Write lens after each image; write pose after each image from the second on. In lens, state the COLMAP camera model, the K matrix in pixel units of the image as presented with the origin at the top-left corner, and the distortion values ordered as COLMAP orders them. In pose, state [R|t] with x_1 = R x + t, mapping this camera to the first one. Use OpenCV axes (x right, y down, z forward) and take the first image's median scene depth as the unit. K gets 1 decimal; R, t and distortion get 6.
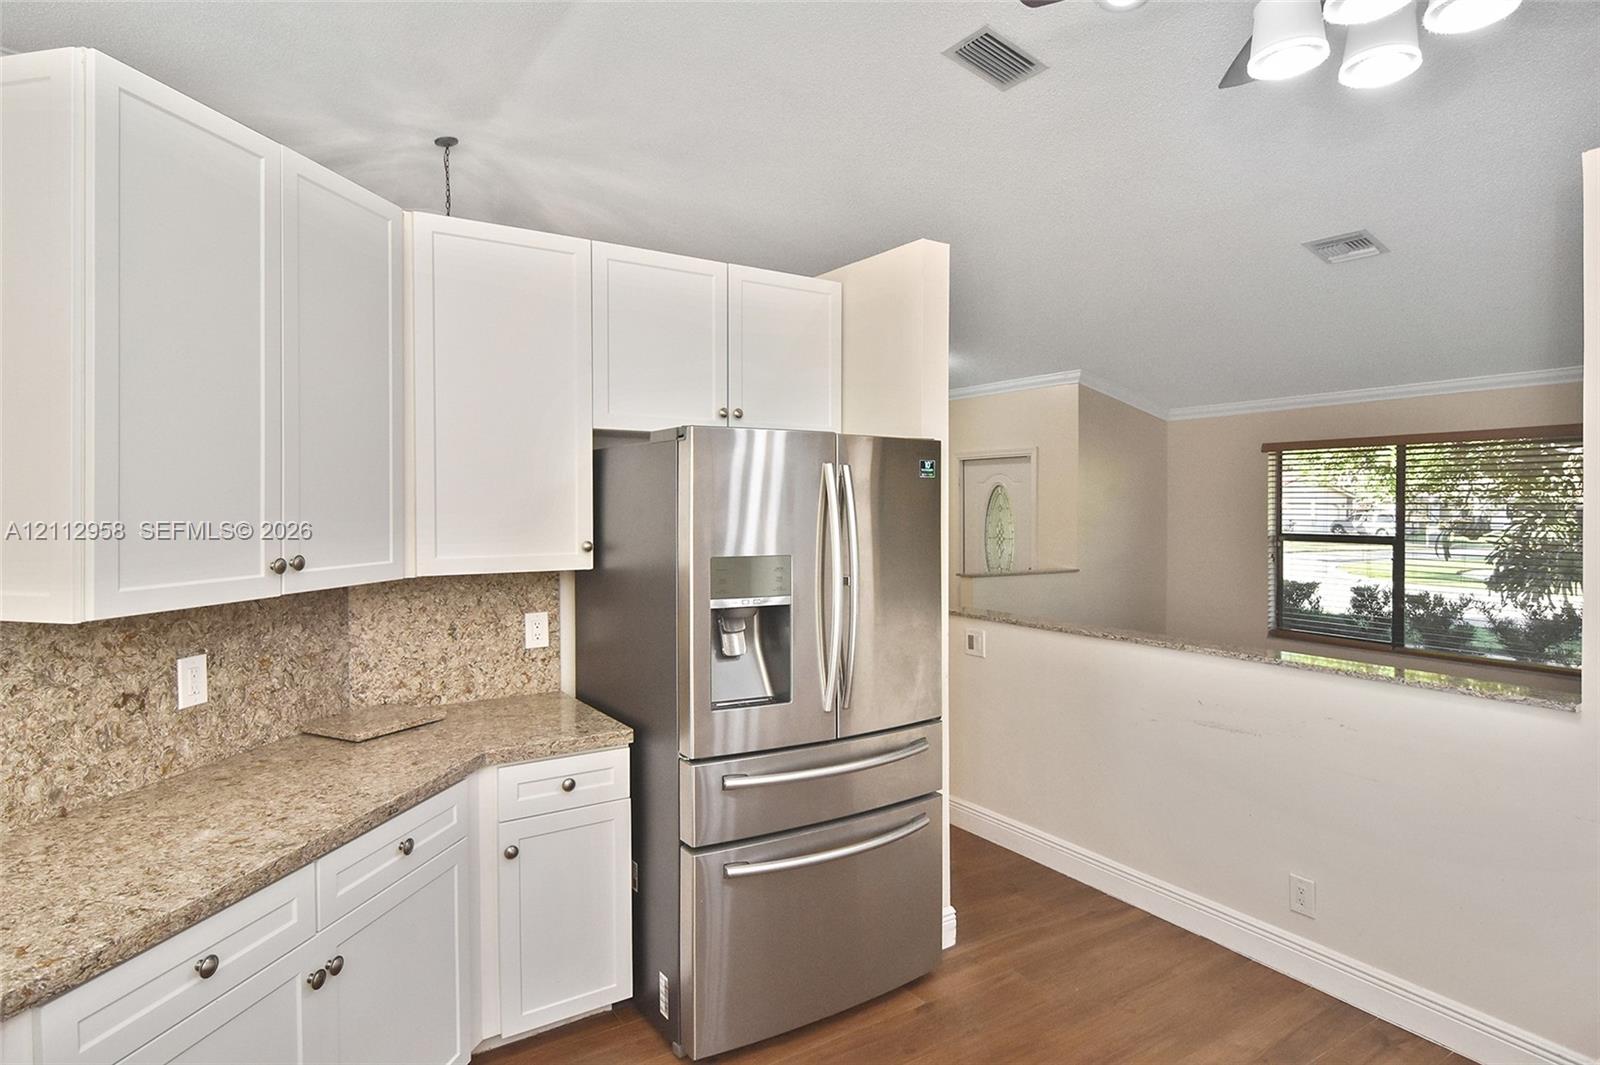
lens RADIAL K [[879.3, 0, 805.4], [0, 879.3, 518.5], [0, 0, 1]] dist [0.000619, -0.003512]
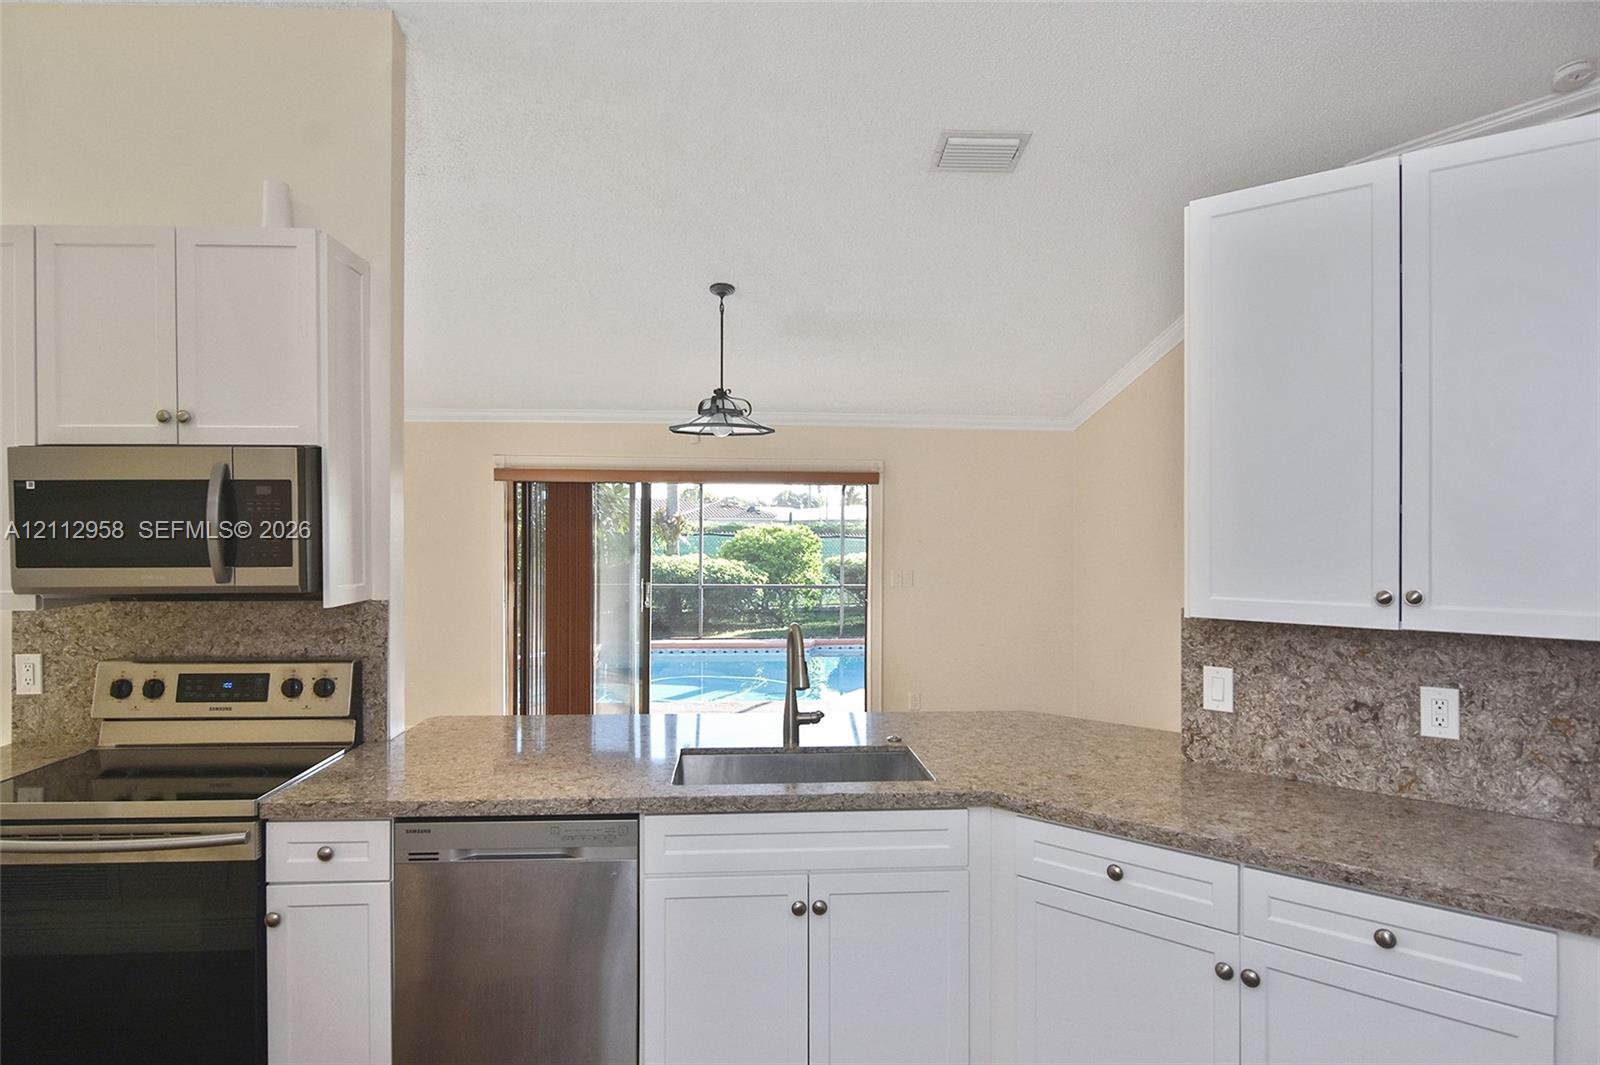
lens RADIAL K [[900.3, 0, 800.0], [0, 900.3, 532.5], [0, 0, 1]] dist [0.000654, -0.000435]
pose [[-0.488627, 0.001647, -0.872491, 0.542701], [-0.016473, 0.999803, 0.011113, -0.016240], [0.872337, 0.019803, -0.488503, 0.883183]]
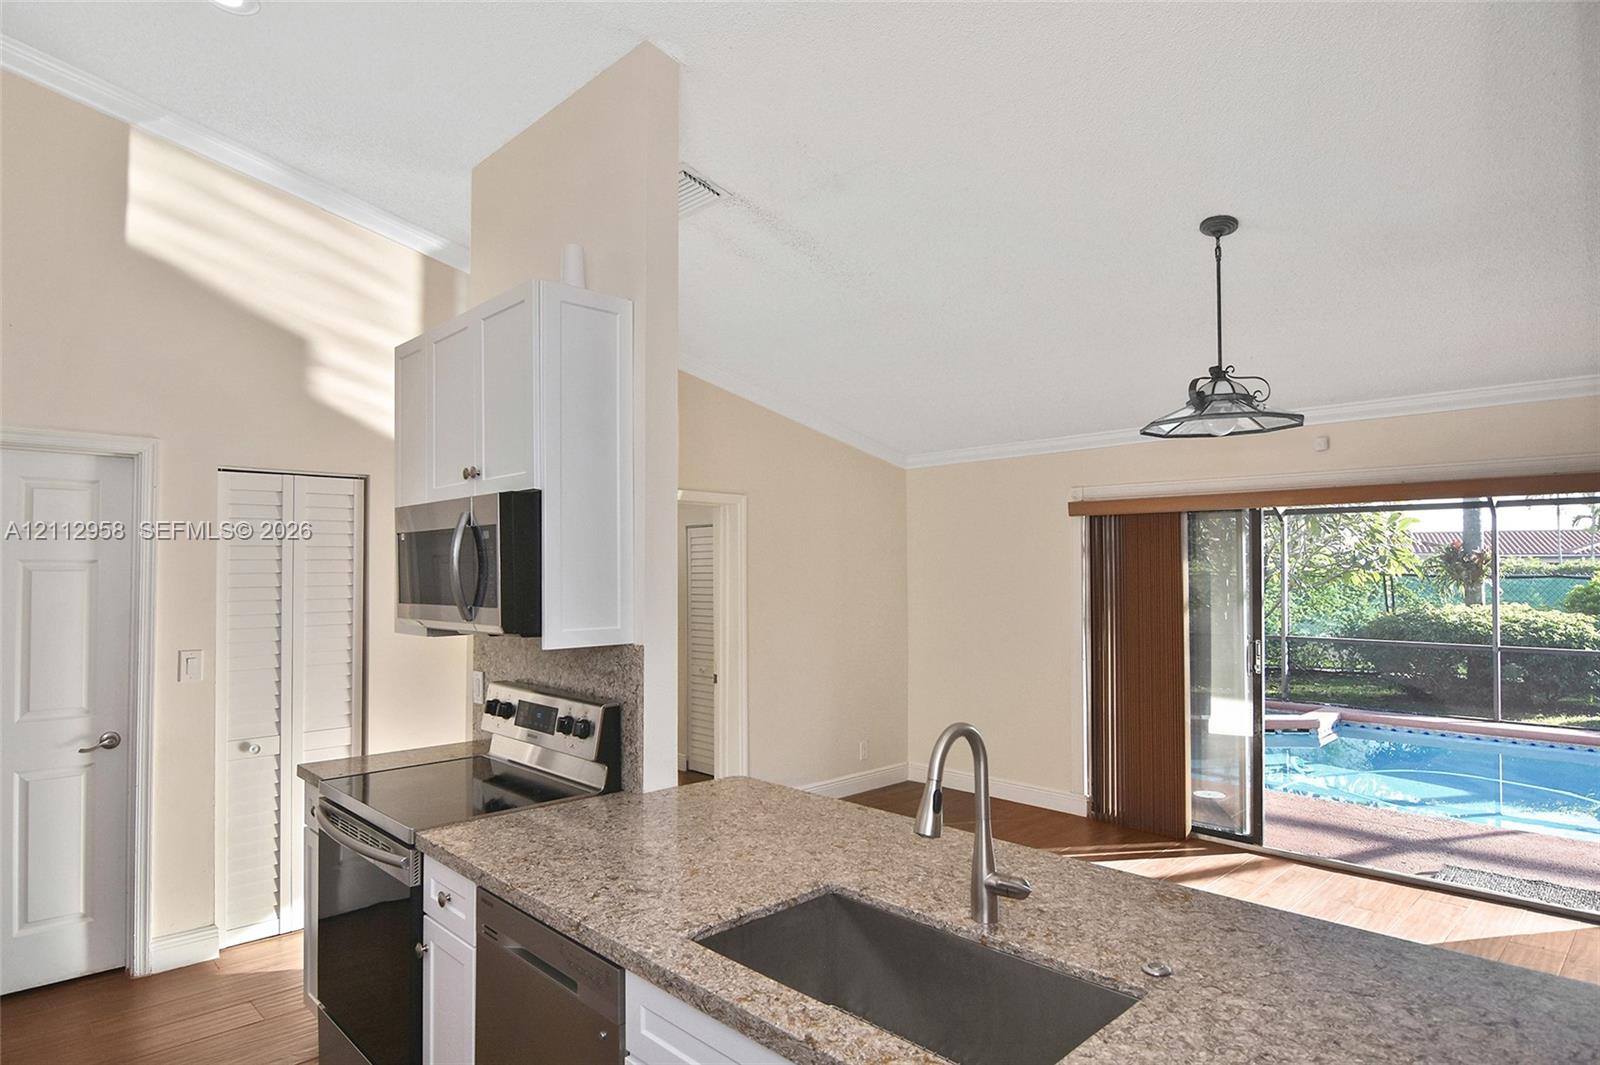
lens RADIAL K [[901.3, 0, 801.0], [0, 901.3, 548.9], [0, 0, 1]] dist [0.001849, -0.016602]
pose [[-0.981030, -0.004507, -0.193802, -0.284259], [-0.003041, 0.999964, -0.007862, -0.018048], [0.193831, -0.007124, -0.981009, 0.993220]]
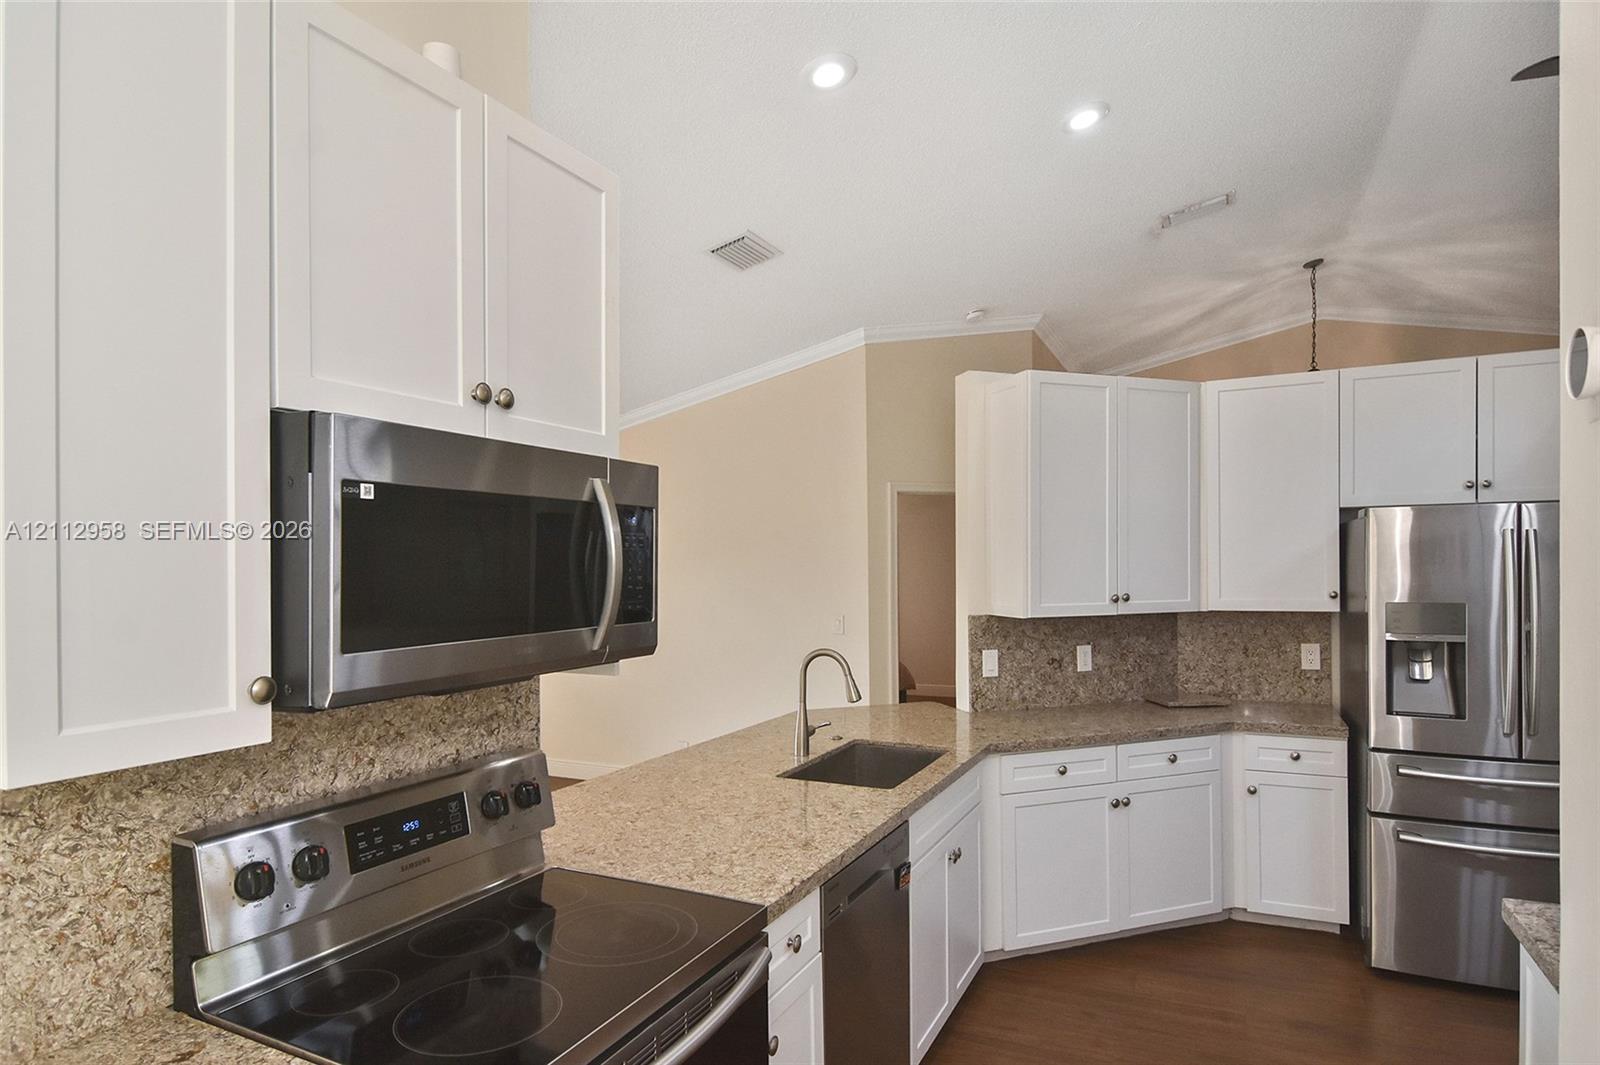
lens RADIAL K [[880.1, 0, 797.7], [0, 880.1, 566.5], [0, 0, 1]] dist [-0.003570, -0.002705]
pose [[0.501494, -0.005610, -0.865143, 0.664242], [-0.004390, 0.999950, -0.009029, 0.005165], [0.865150, 0.008326, 0.501444, -0.515510]]
